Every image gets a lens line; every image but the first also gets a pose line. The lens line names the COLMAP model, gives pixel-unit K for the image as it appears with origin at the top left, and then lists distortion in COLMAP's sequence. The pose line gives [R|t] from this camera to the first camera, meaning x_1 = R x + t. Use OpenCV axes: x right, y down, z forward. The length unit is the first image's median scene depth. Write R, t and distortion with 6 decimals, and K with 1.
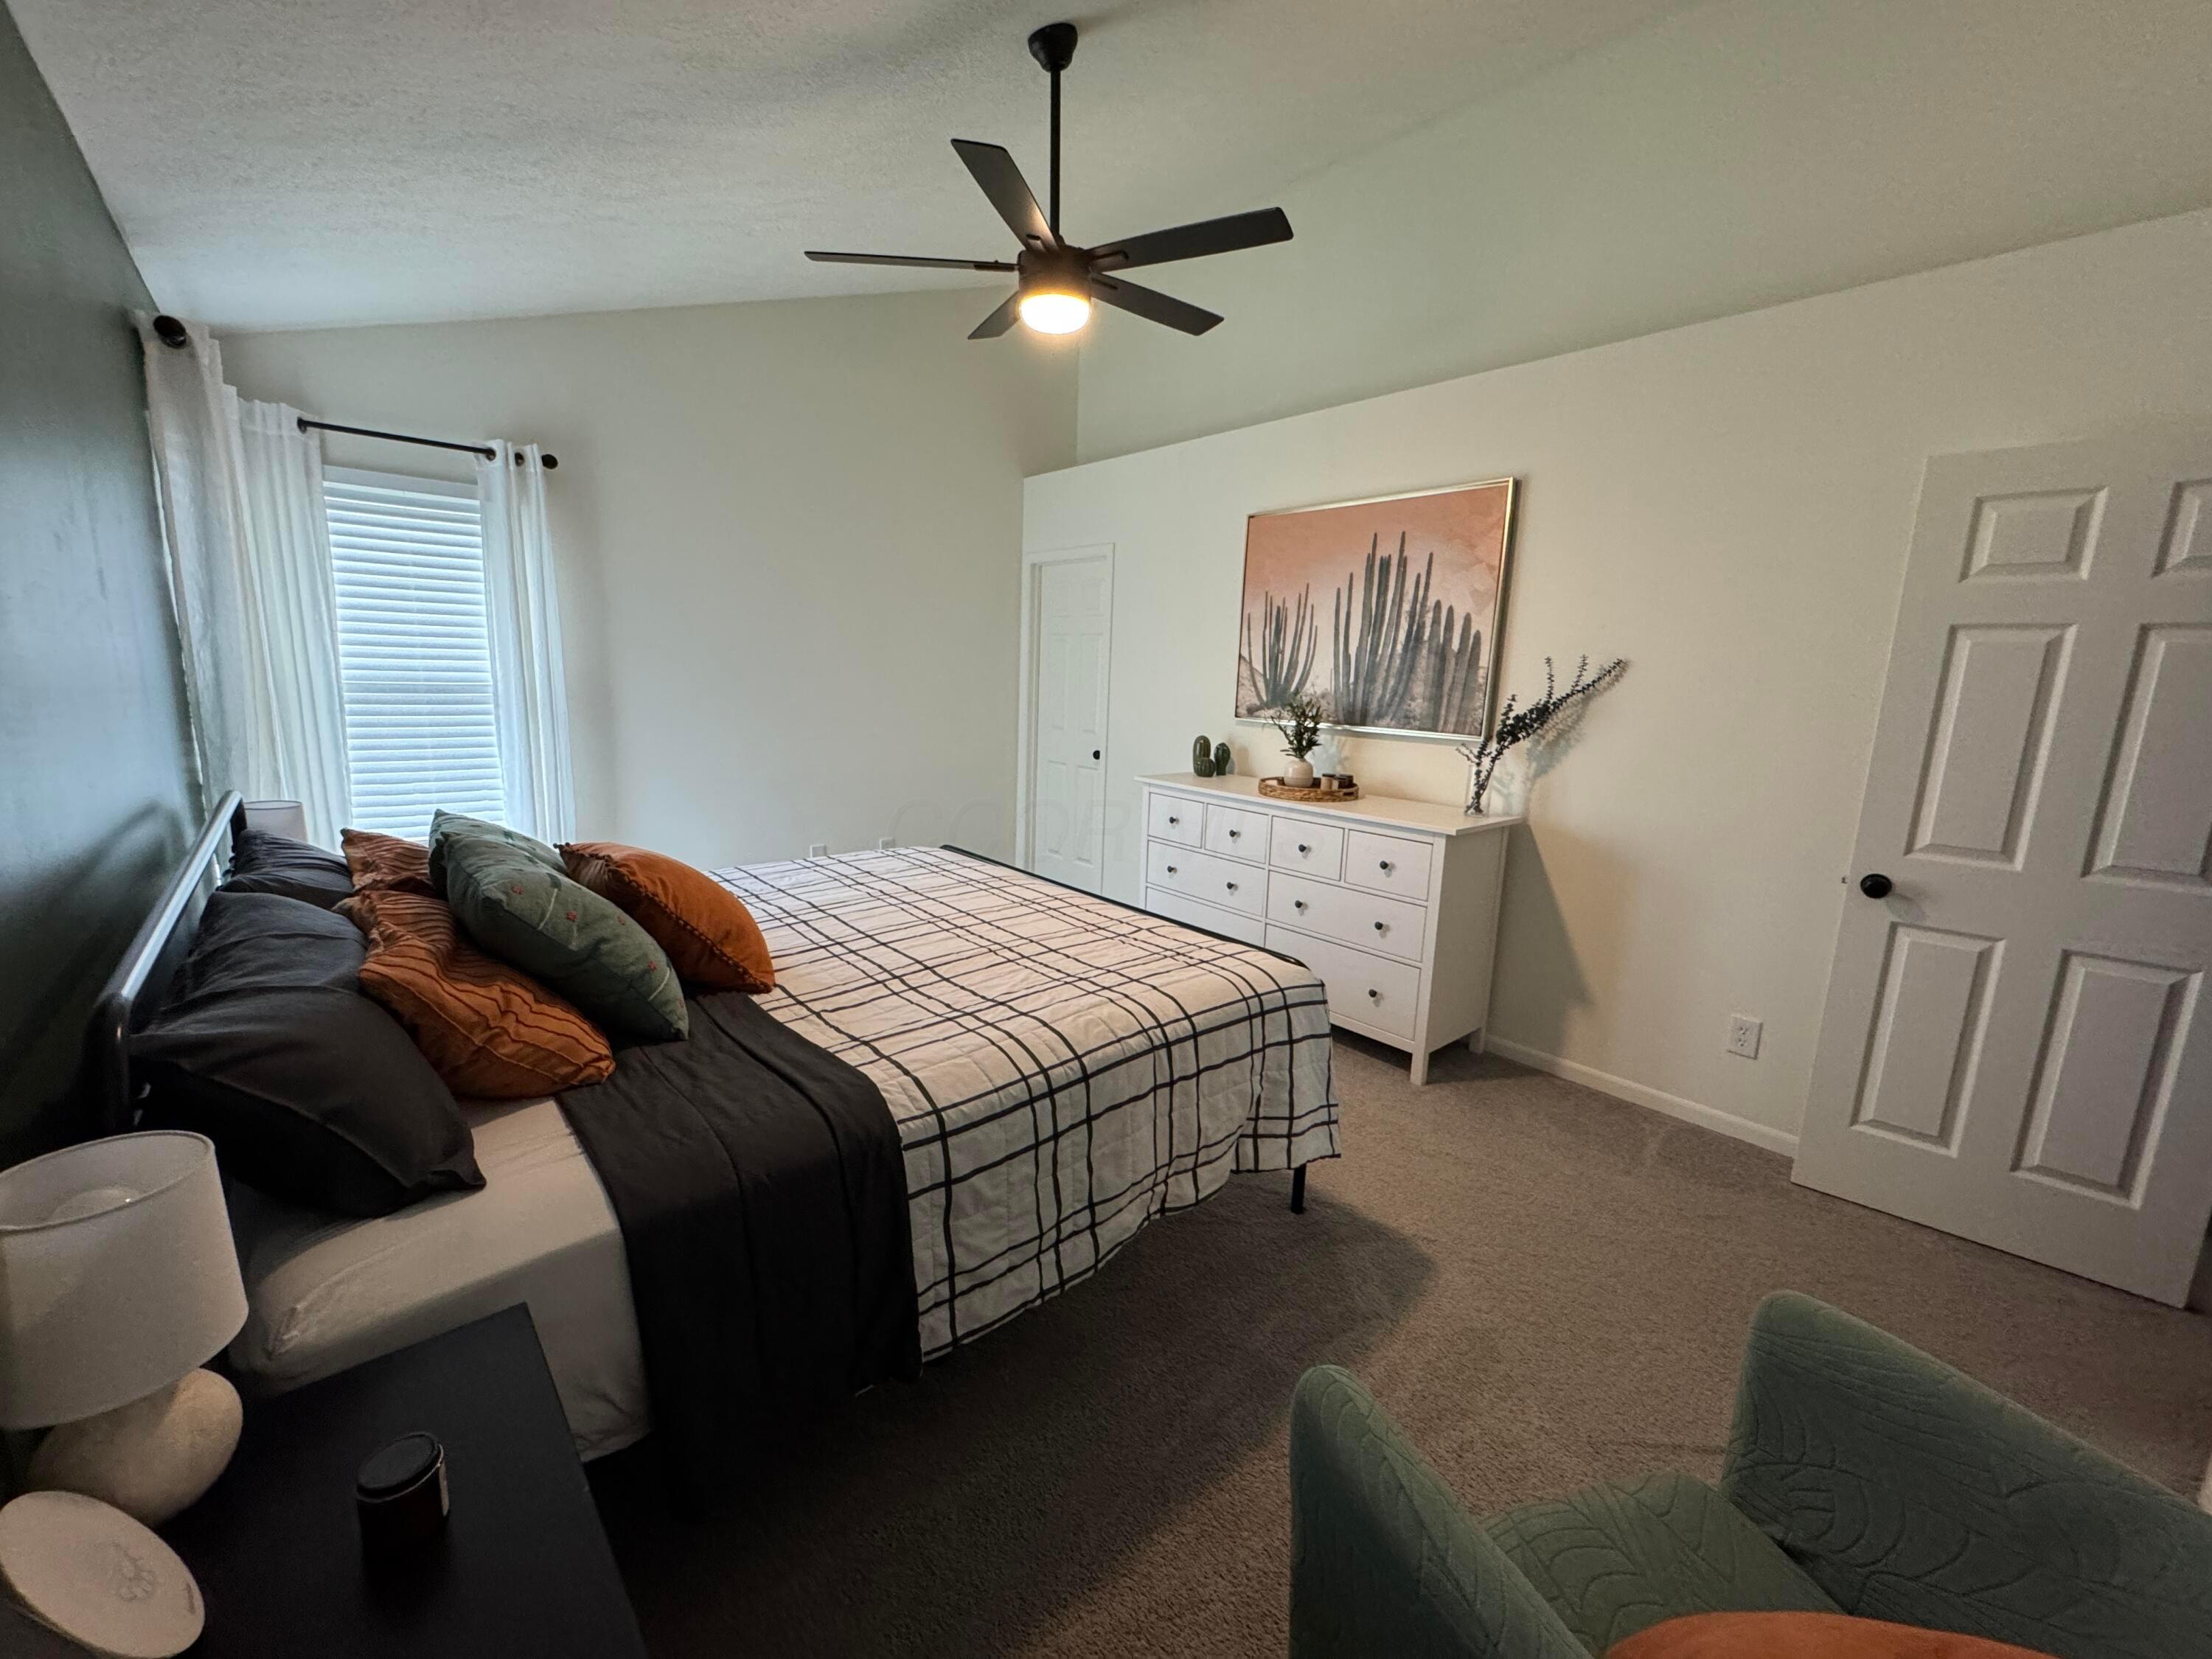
lens RADIAL K [[880.2, 0, 1106.0], [0, 880.2, 829.5], [0, 0, 1]] dist [-0.000937, -0.000046]
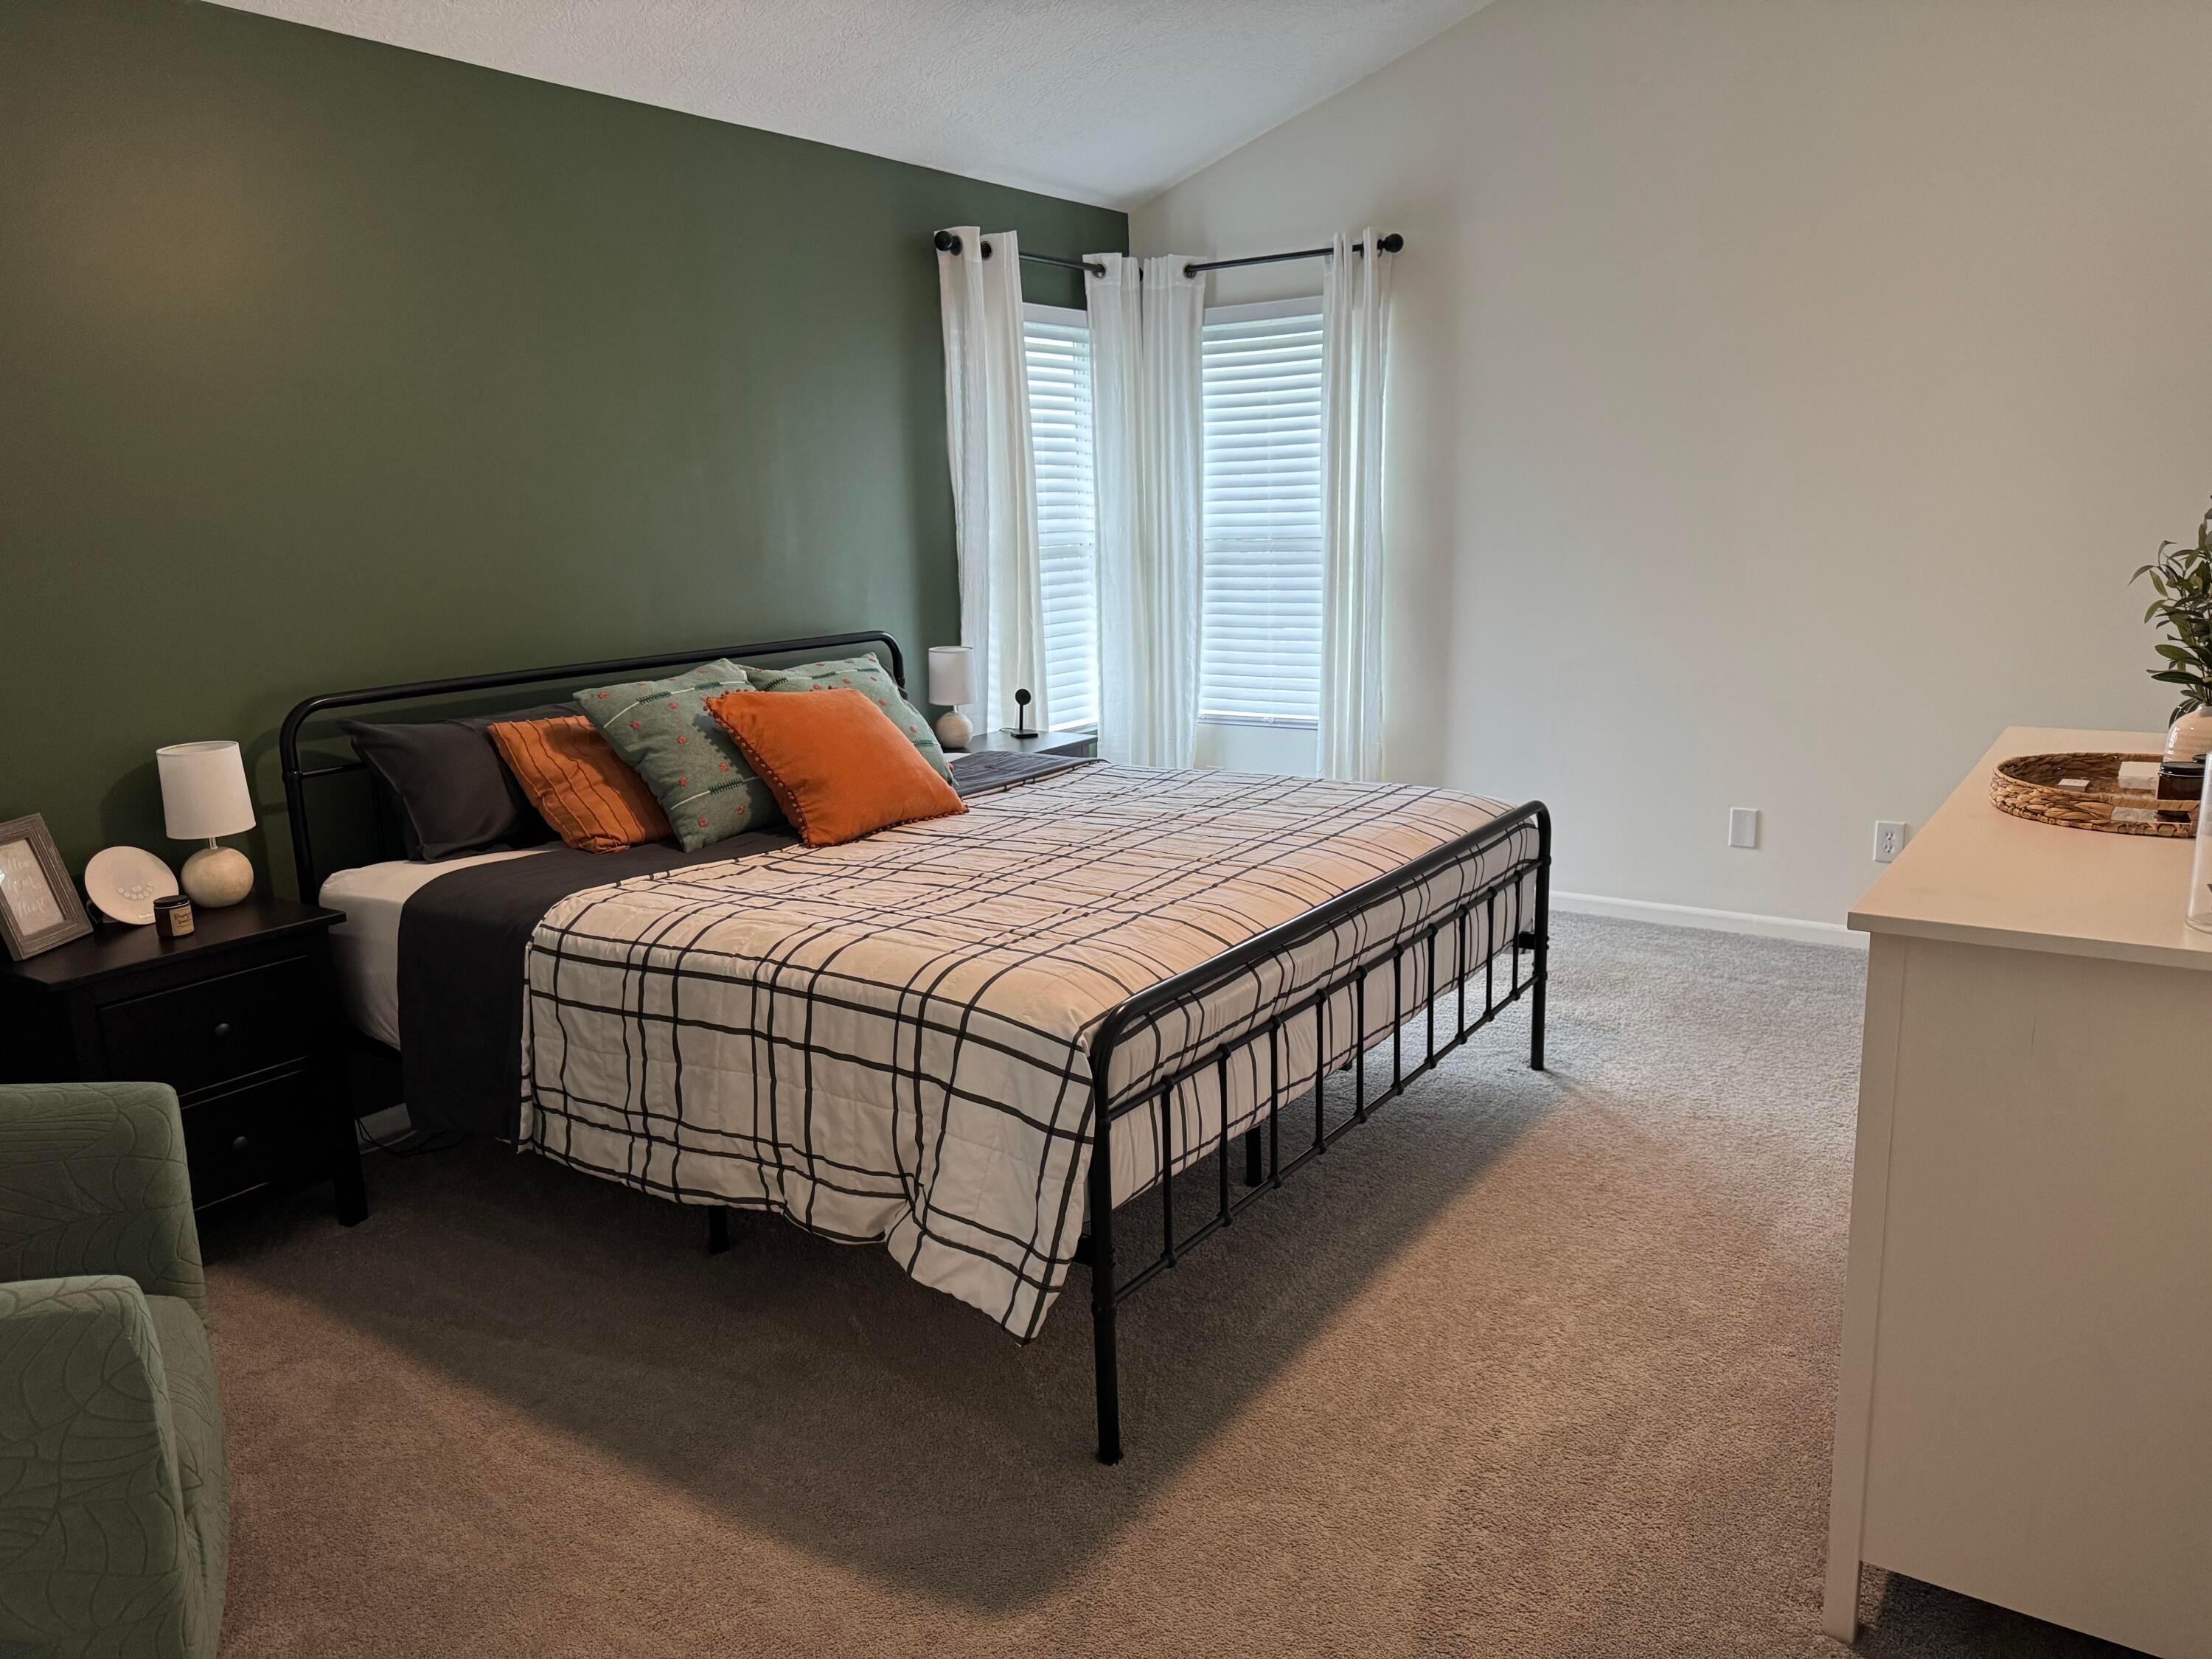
lens RADIAL K [[1546.6, 0, 1094.2], [0, 1546.6, 829.3], [0, 0, 1]] dist [0.137209, -0.197999]
pose [[0.250793, 0.158856, -0.954917, 0.845139], [-0.140726, 0.981948, 0.126394, -0.063303], [0.957757, 0.102683, 0.268621, 0.522229]]
